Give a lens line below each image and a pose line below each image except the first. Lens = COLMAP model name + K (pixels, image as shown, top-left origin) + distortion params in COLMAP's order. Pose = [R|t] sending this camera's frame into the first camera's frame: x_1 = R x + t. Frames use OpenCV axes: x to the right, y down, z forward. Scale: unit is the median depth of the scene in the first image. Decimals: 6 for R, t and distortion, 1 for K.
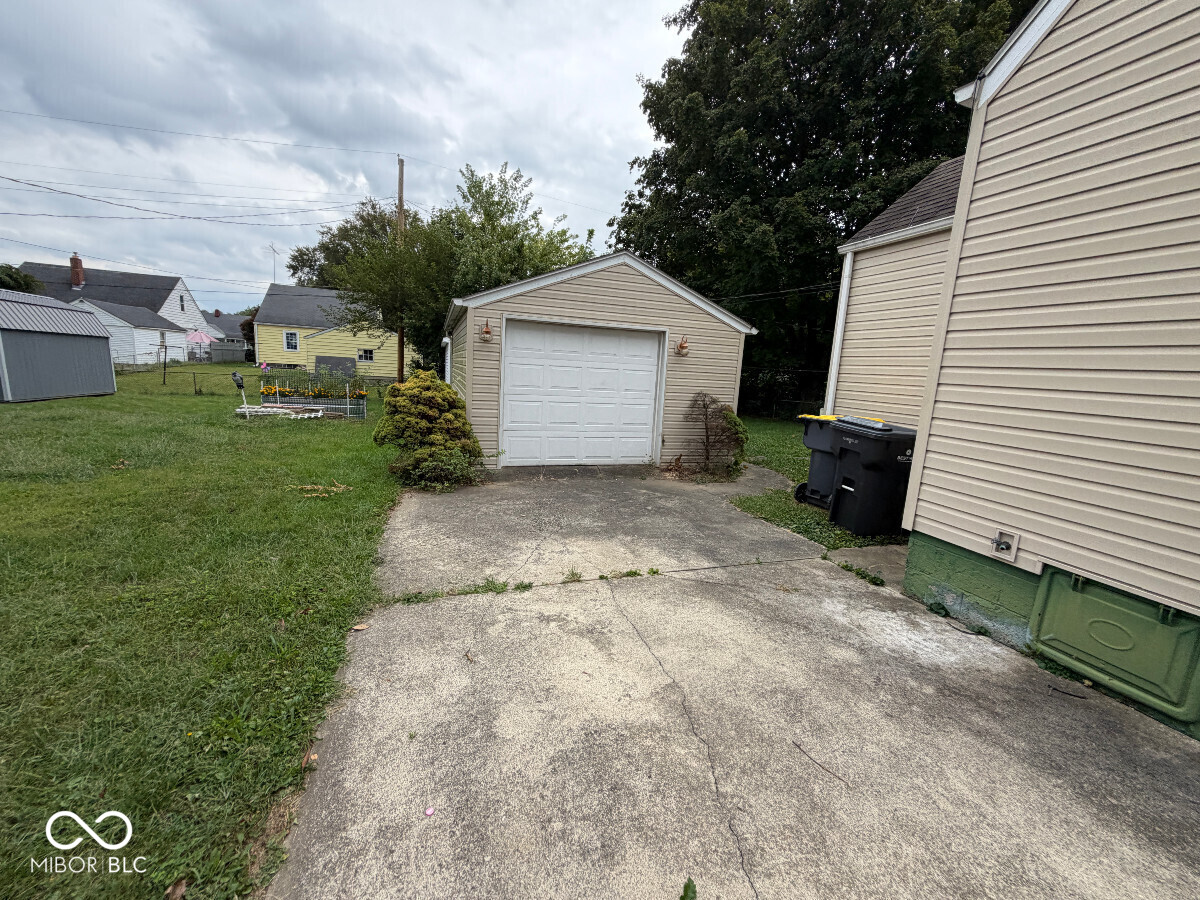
lens RADIAL K [[481.6, 0, 599.5], [0, 481.6, 454.4], [0, 0, 1]] dist [0.001148, 0.000253]
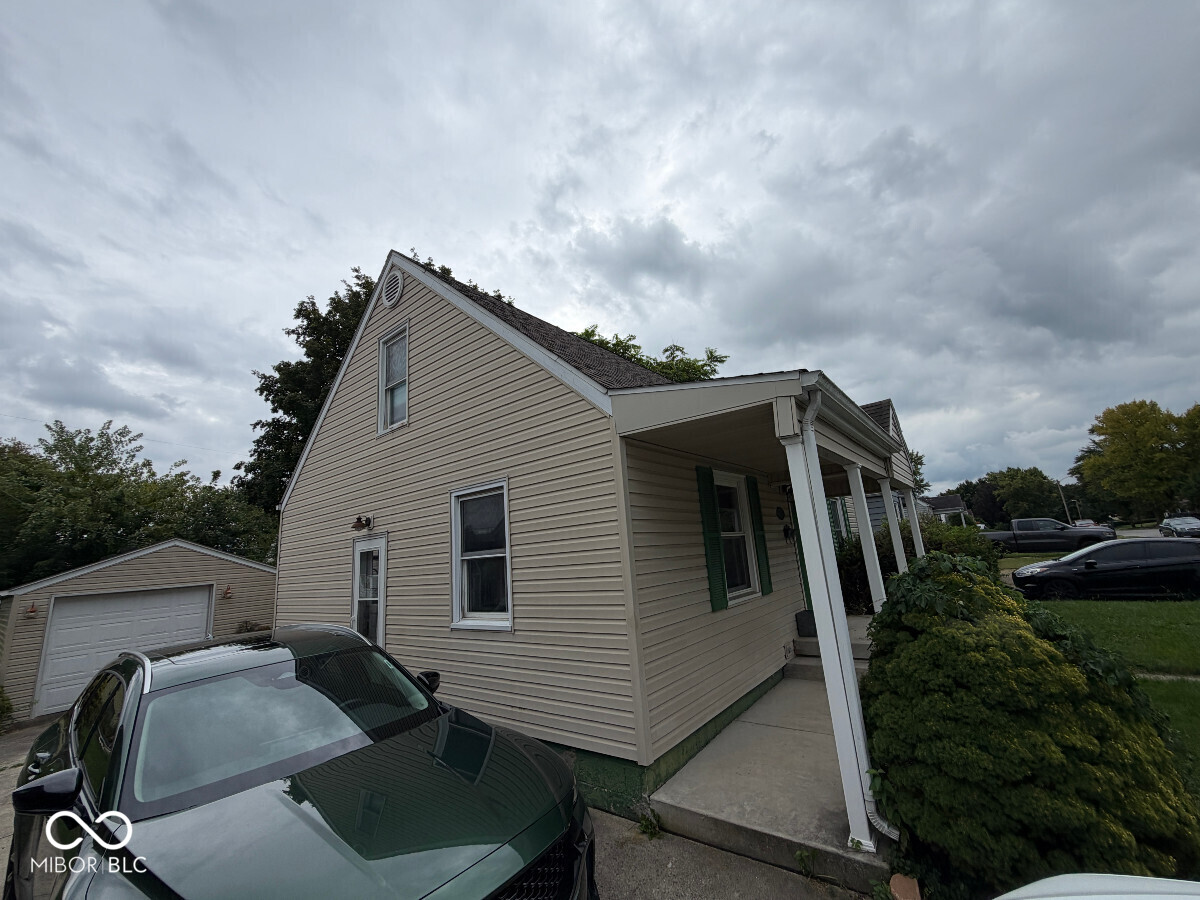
lens RADIAL K [[481.6, 0, 599.5], [0, 481.6, 454.4], [0, 0, 1]] dist [0.001148, 0.000253]
pose [[0.832168, -0.012530, 0.554382, 0.116383], [0.224430, 0.921815, -0.316052, 0.043483], [-0.507078, 0.387428, 0.769917, -0.345735]]
